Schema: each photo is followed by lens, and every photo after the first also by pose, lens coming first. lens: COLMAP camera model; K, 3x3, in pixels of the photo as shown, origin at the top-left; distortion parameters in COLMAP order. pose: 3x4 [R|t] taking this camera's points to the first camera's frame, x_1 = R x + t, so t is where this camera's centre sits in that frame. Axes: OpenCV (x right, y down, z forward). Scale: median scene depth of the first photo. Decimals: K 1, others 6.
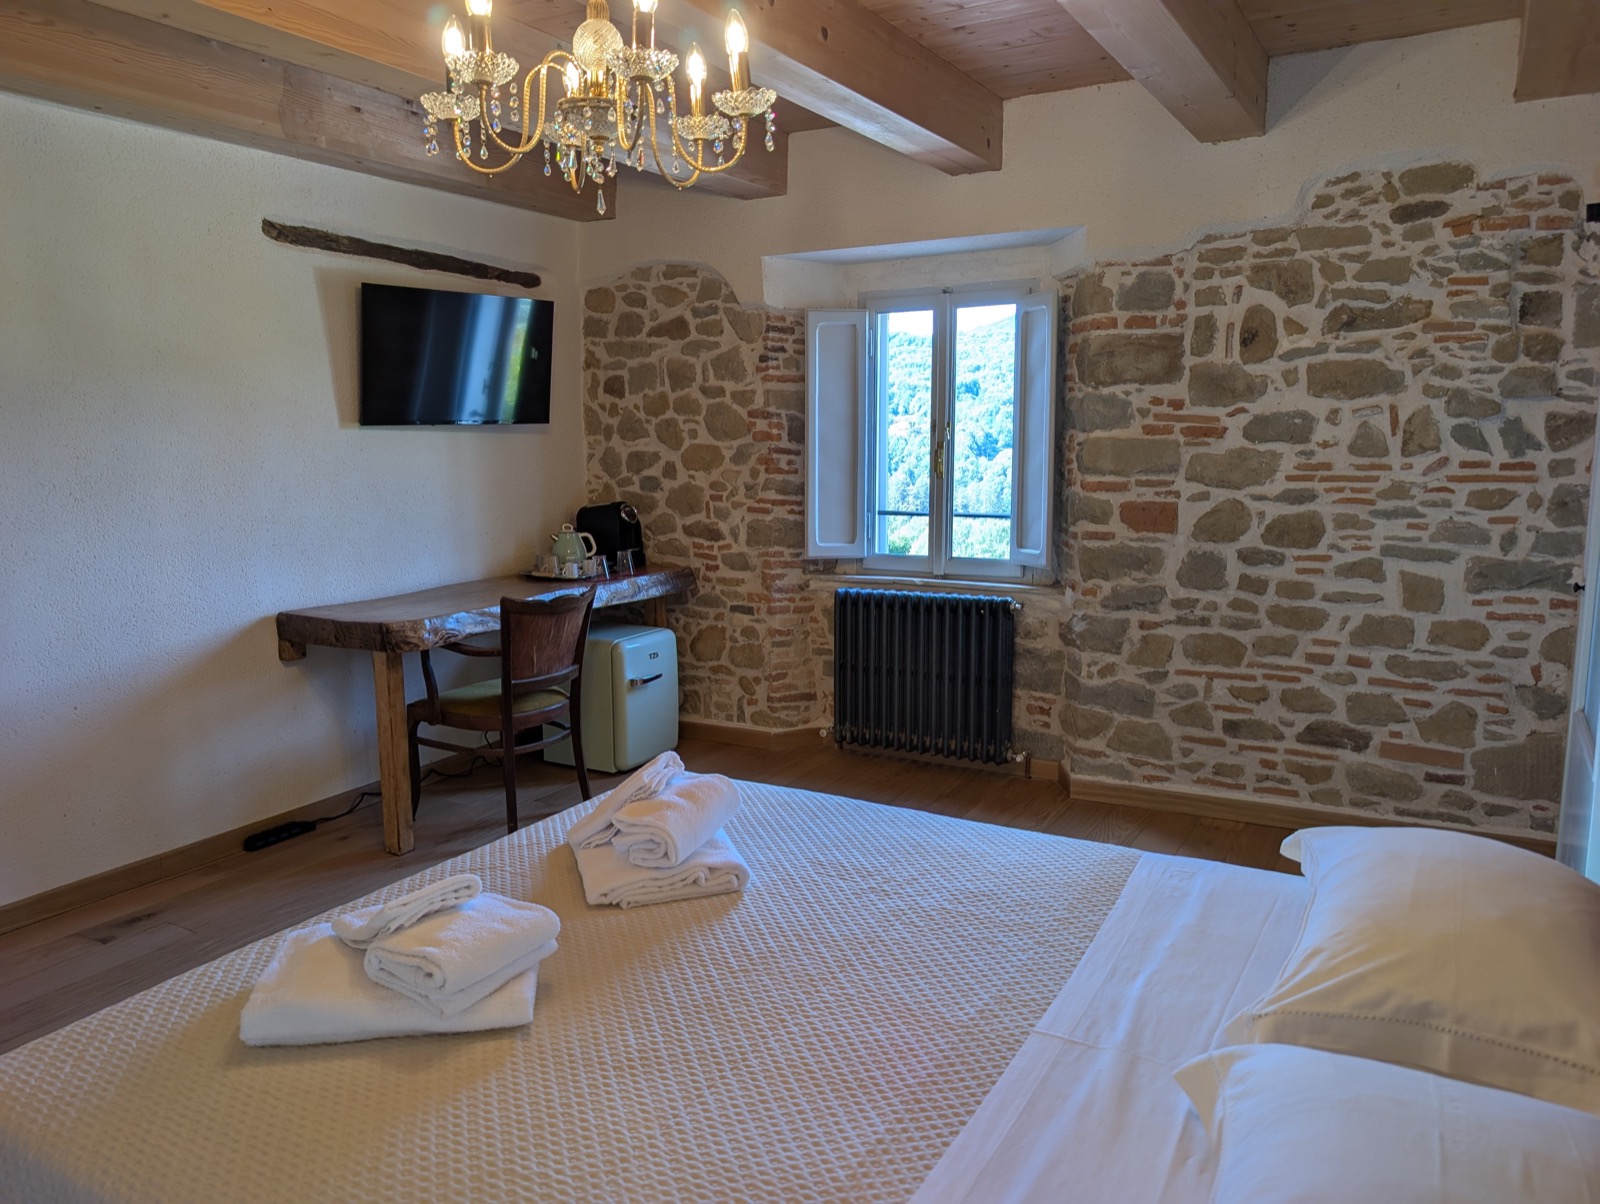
lens RADIAL K [[1142.1, 0, 800.0], [0, 1142.1, 602.0], [0, 0, 1]] dist [-0.007405, -0.009300]
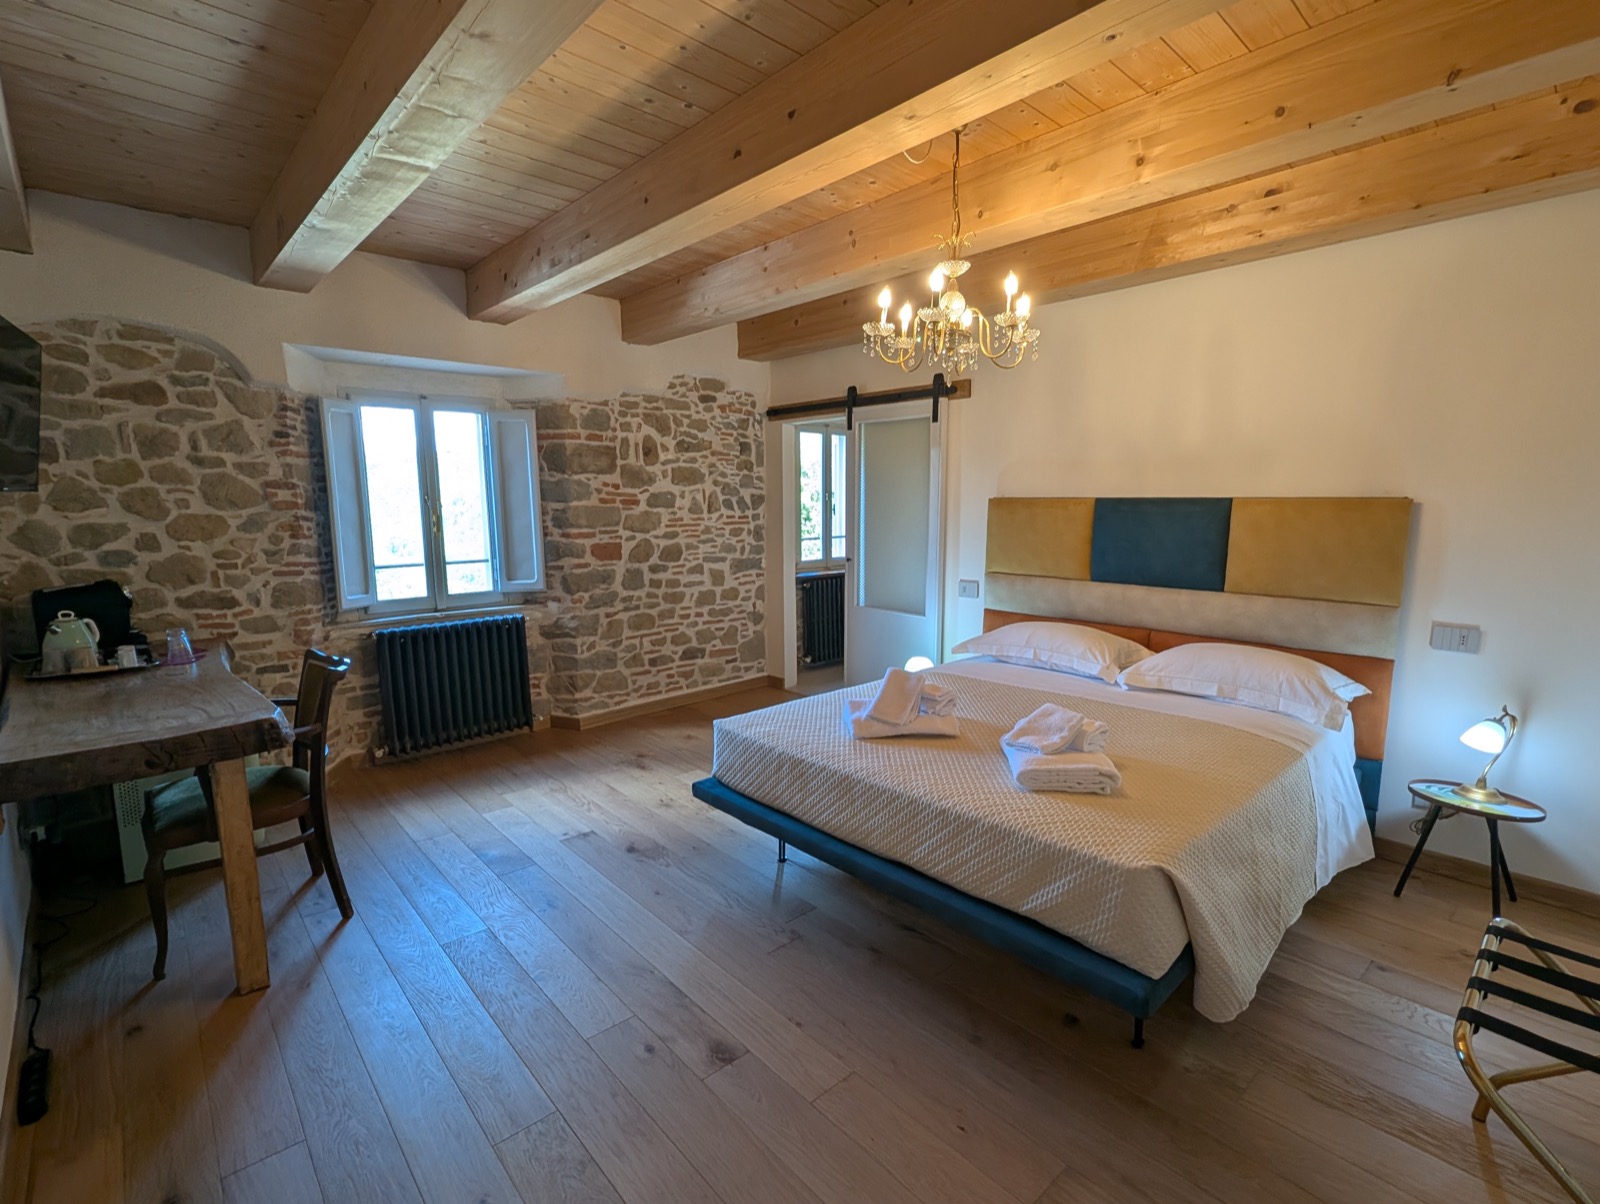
lens RADIAL K [[744.4, 0, 800.0], [0, 744.4, 602.0], [0, 0, 1]] dist [0.003395, -0.010905]
pose [[0.299531, -0.120276, 0.946475, -0.680909], [0.146816, 0.986017, 0.078838, -0.045827], [-0.942723, 0.115343, 0.313001, 0.388932]]
